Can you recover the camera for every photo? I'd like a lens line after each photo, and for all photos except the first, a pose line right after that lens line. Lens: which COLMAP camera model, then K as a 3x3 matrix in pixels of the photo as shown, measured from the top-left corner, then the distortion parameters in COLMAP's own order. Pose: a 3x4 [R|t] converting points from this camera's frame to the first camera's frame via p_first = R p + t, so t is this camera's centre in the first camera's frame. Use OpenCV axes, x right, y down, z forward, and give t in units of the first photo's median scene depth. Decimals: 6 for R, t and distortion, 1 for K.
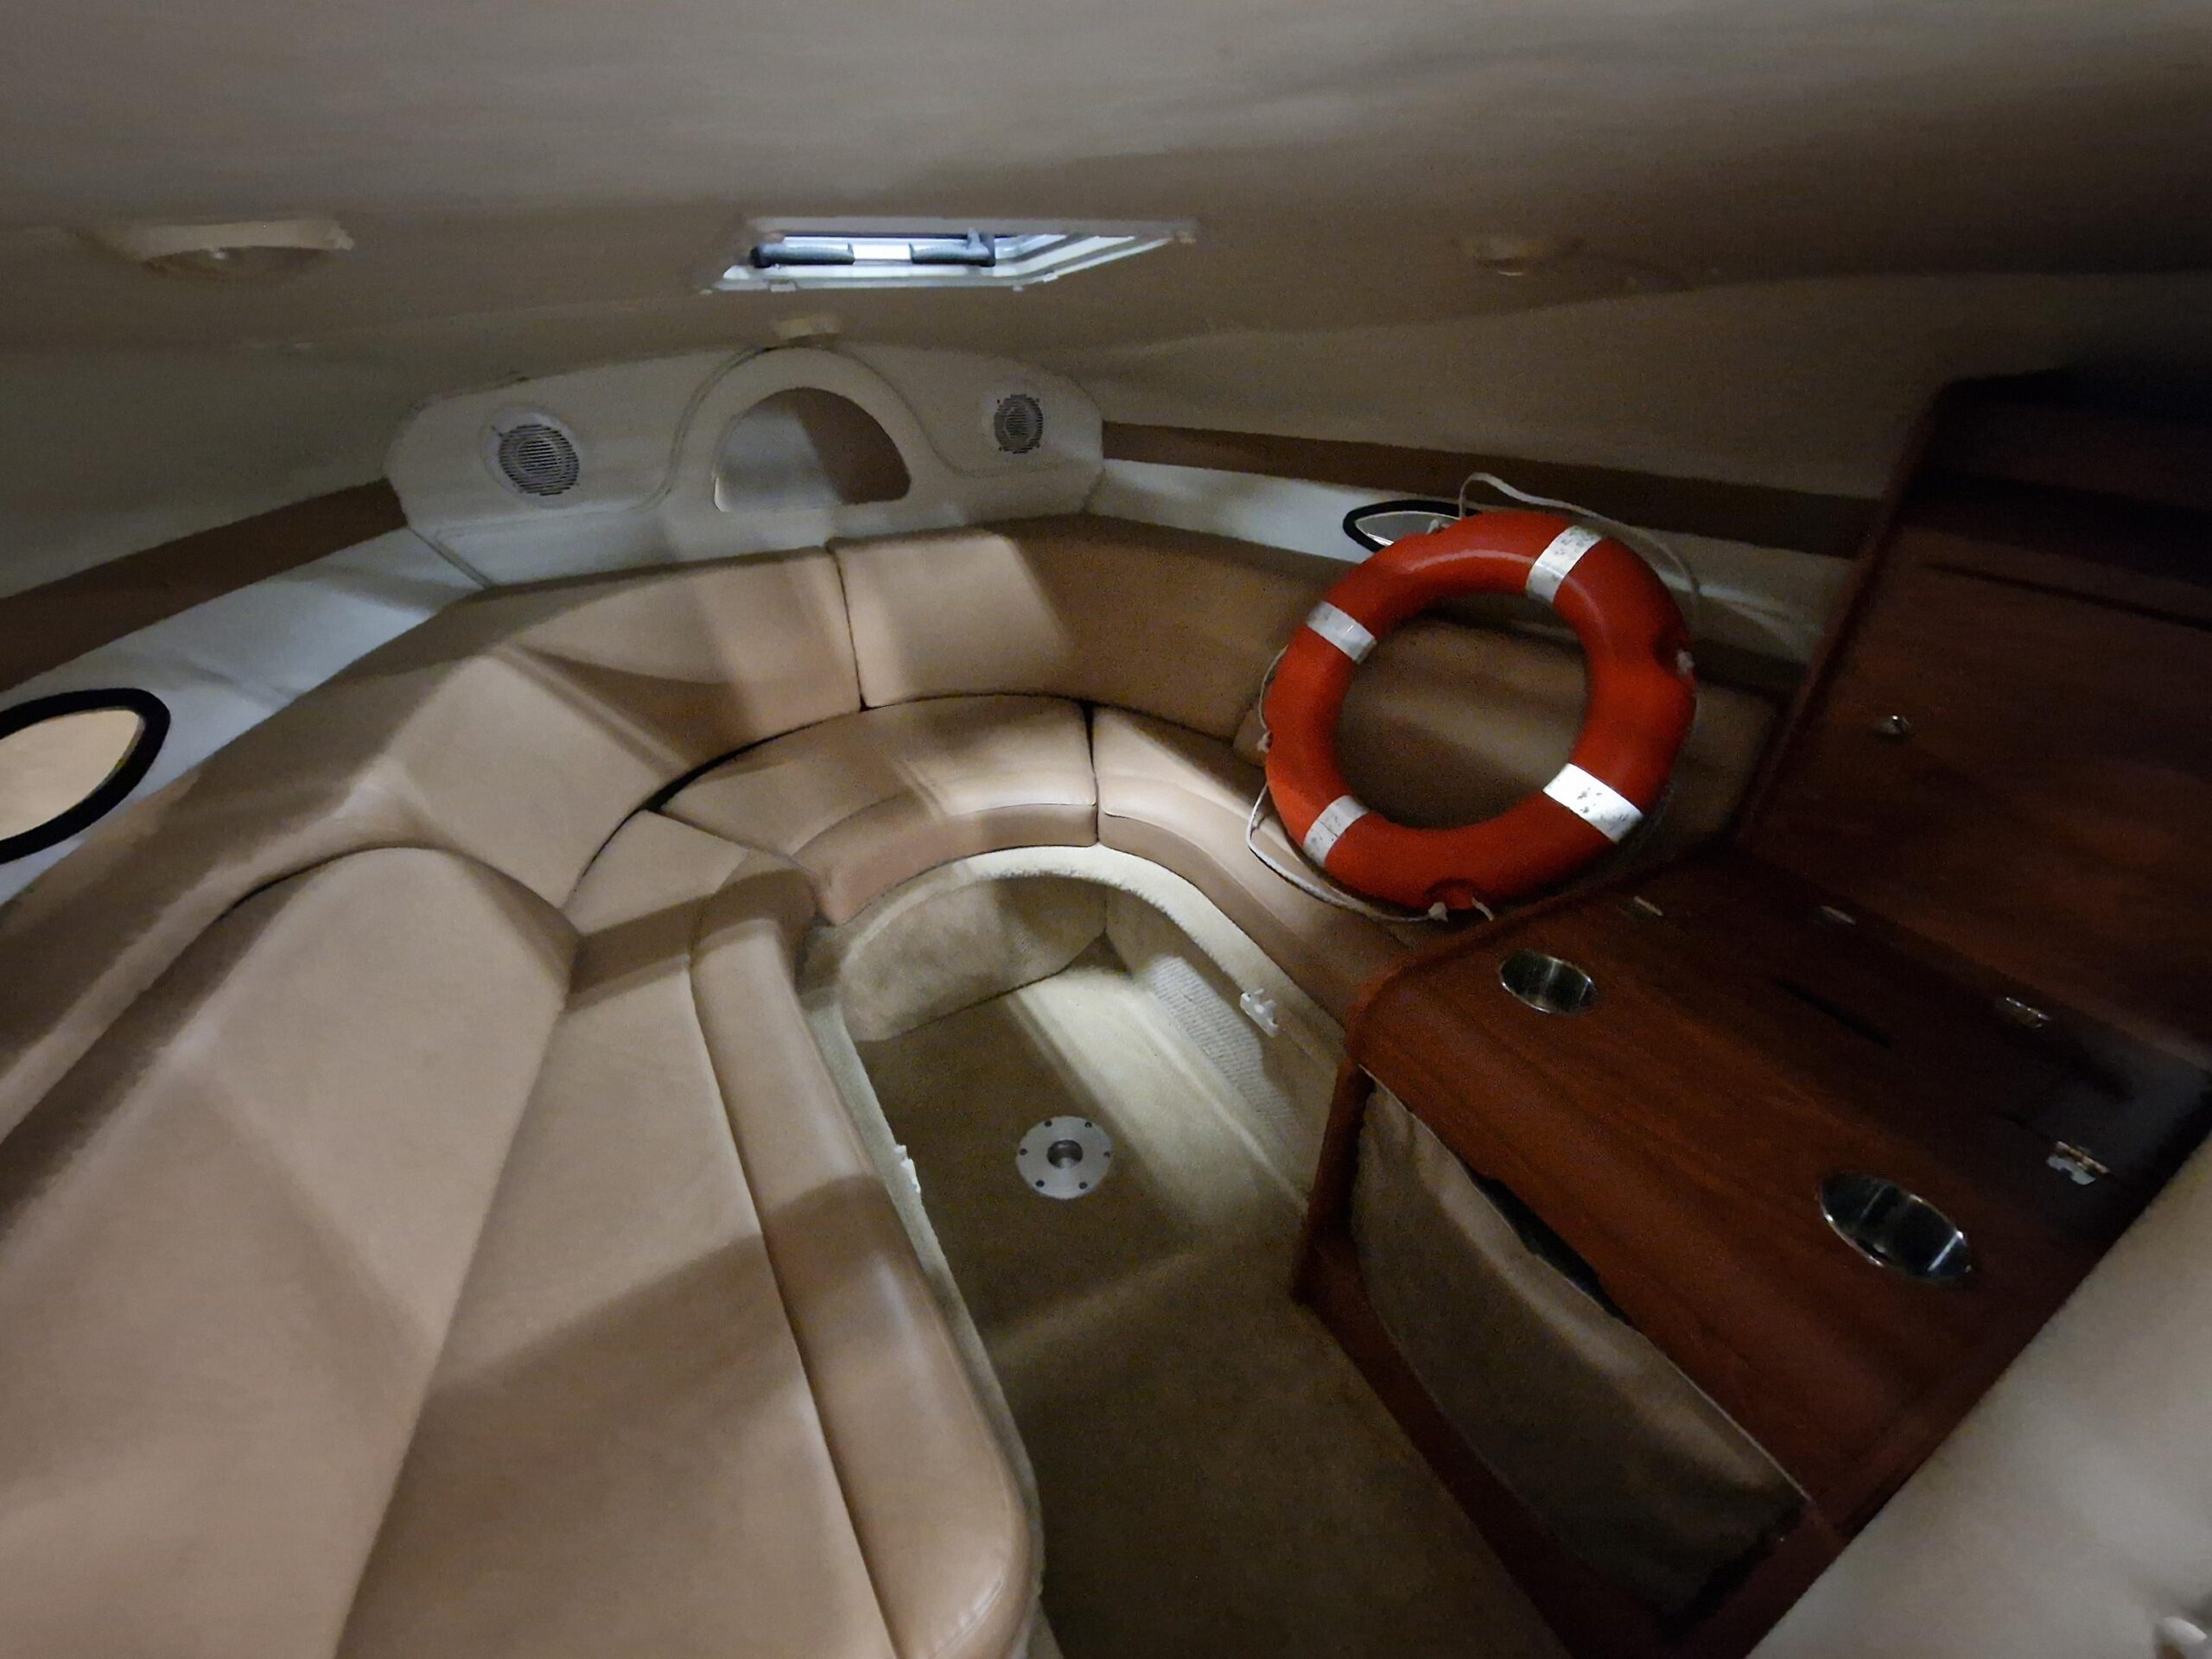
lens RADIAL K [[915.5, 0, 1082.5], [0, 915.5, 834.0], [0, 0, 1]] dist [0.008071, -0.000117]
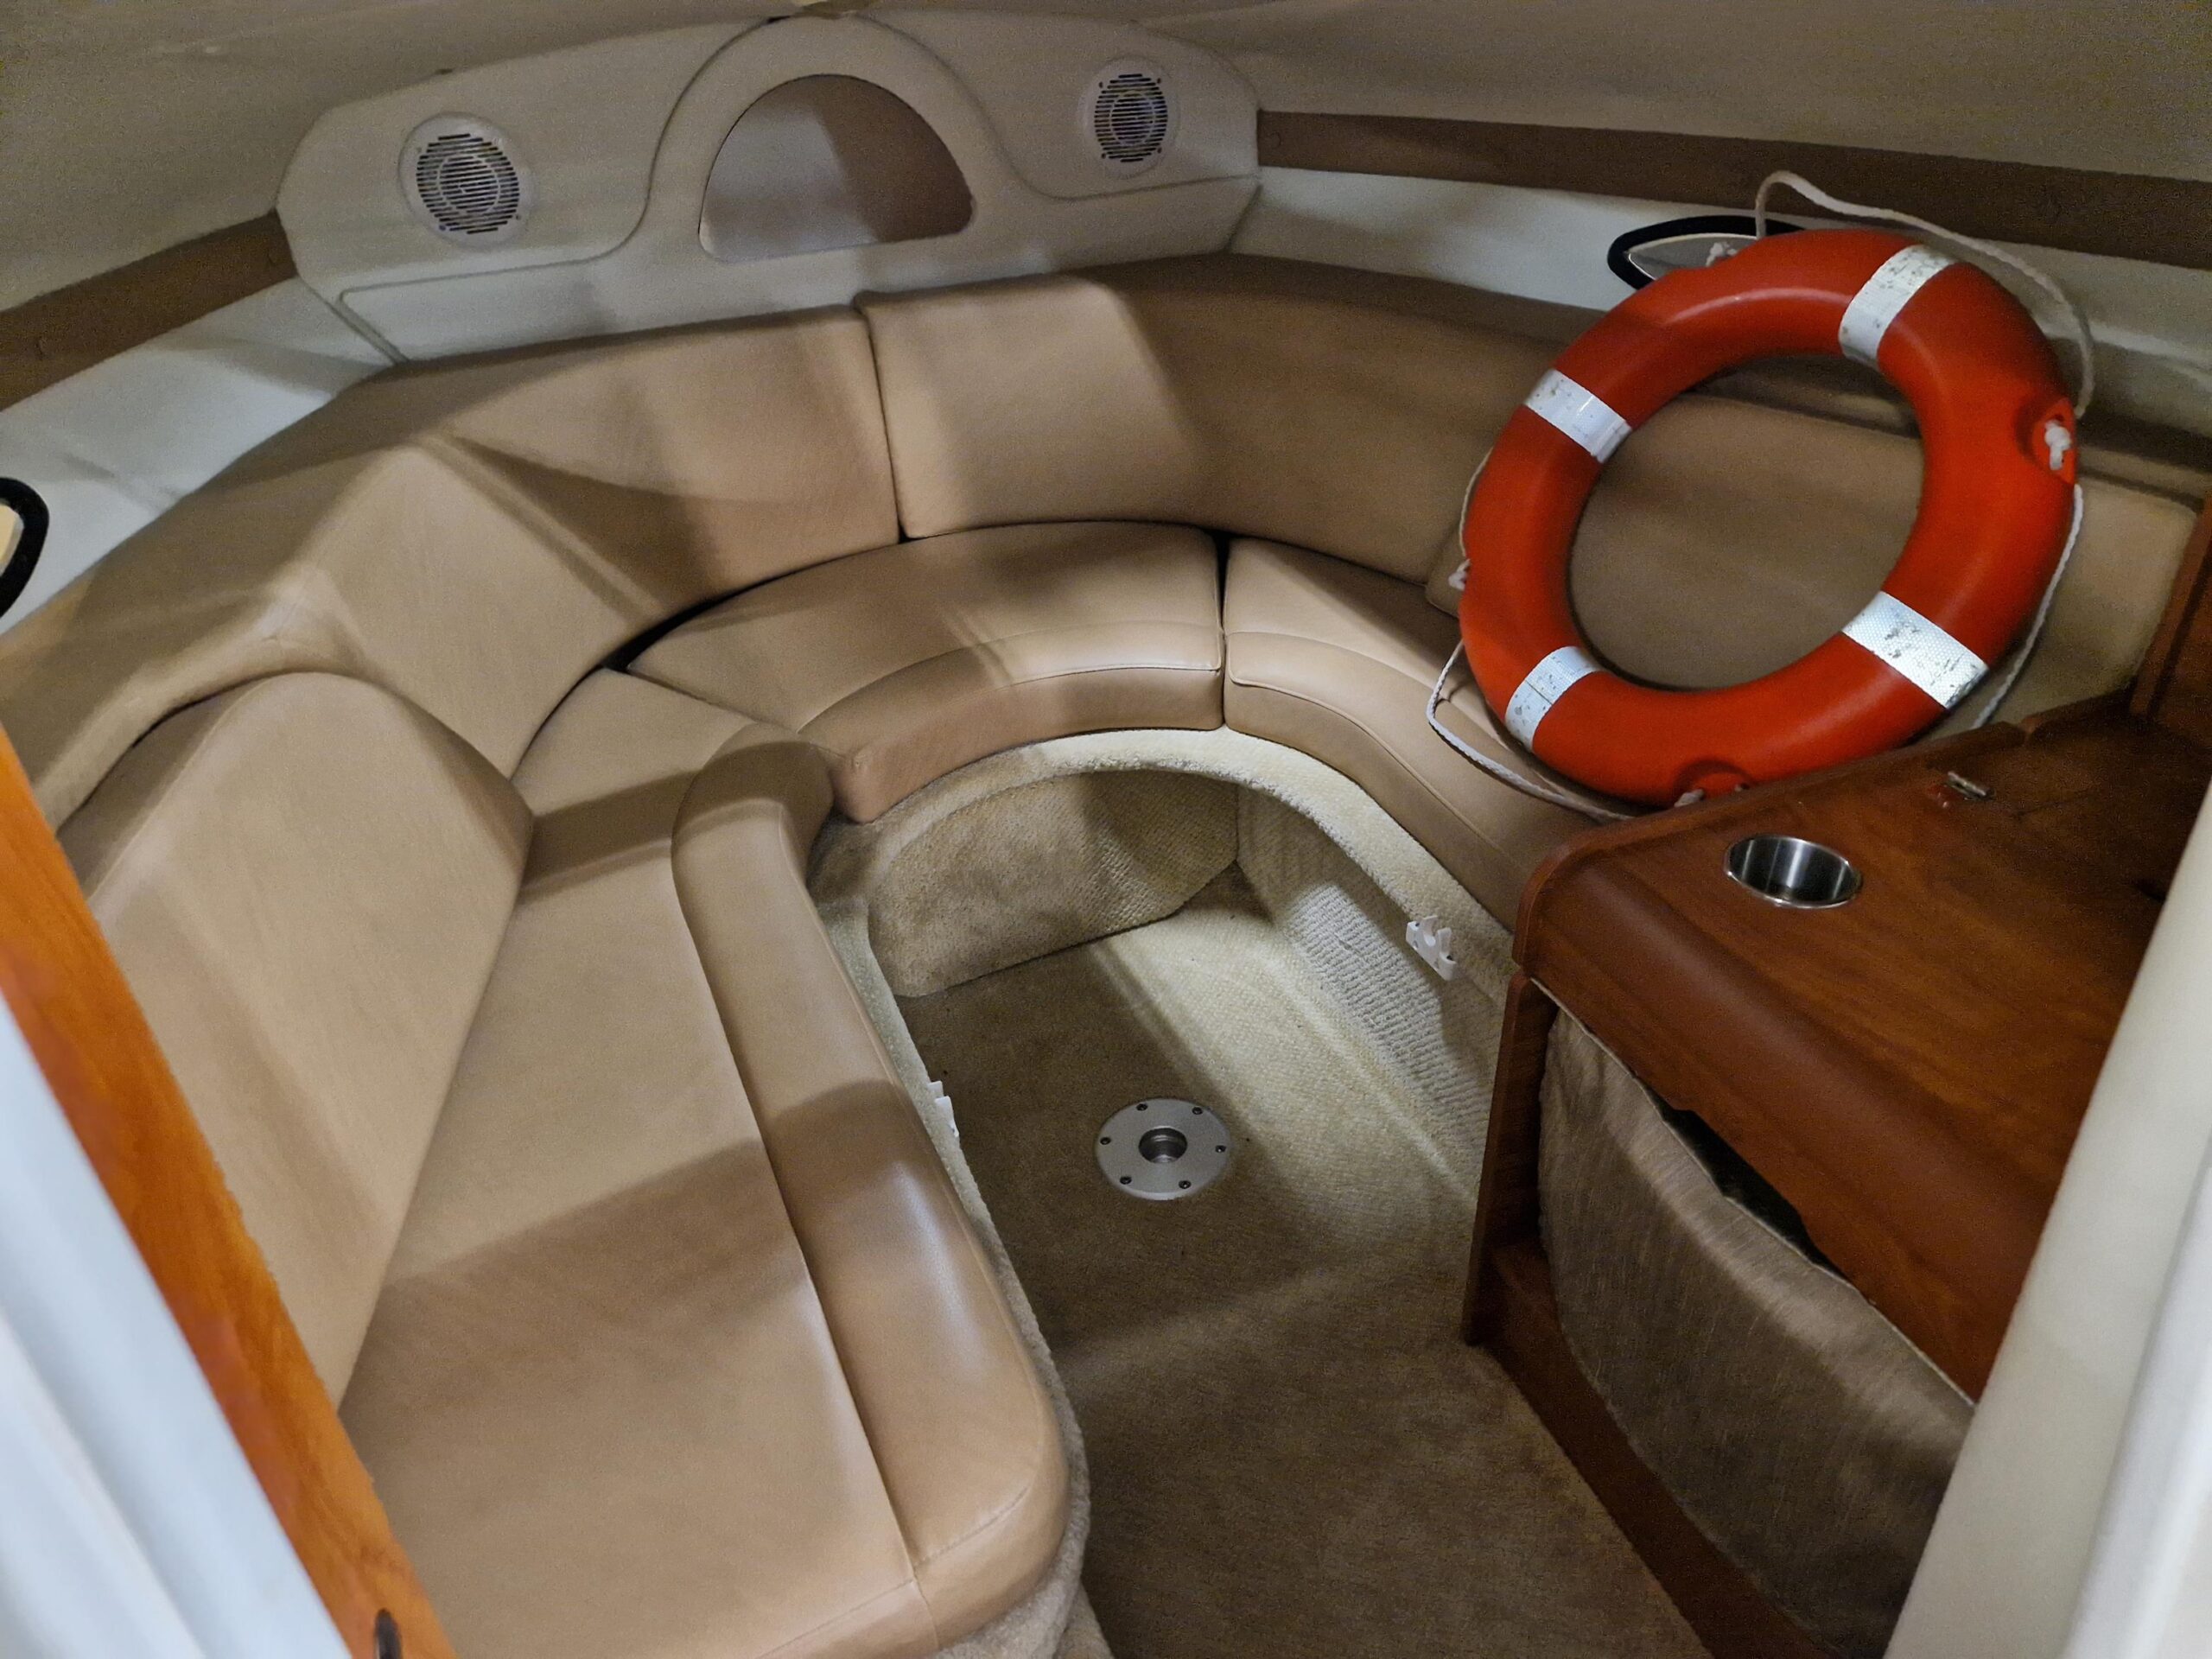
lens RADIAL K [[1483.7, 0, 1106.0], [0, 1483.7, 846.4], [0, 0, 1]] dist [0.080064, -0.069884]
pose [[0.994395, 0.024192, -0.102922, 0.053163], [-0.020807, 0.999211, 0.033842, 0.074676], [0.103660, -0.031511, 0.994114, -0.174860]]
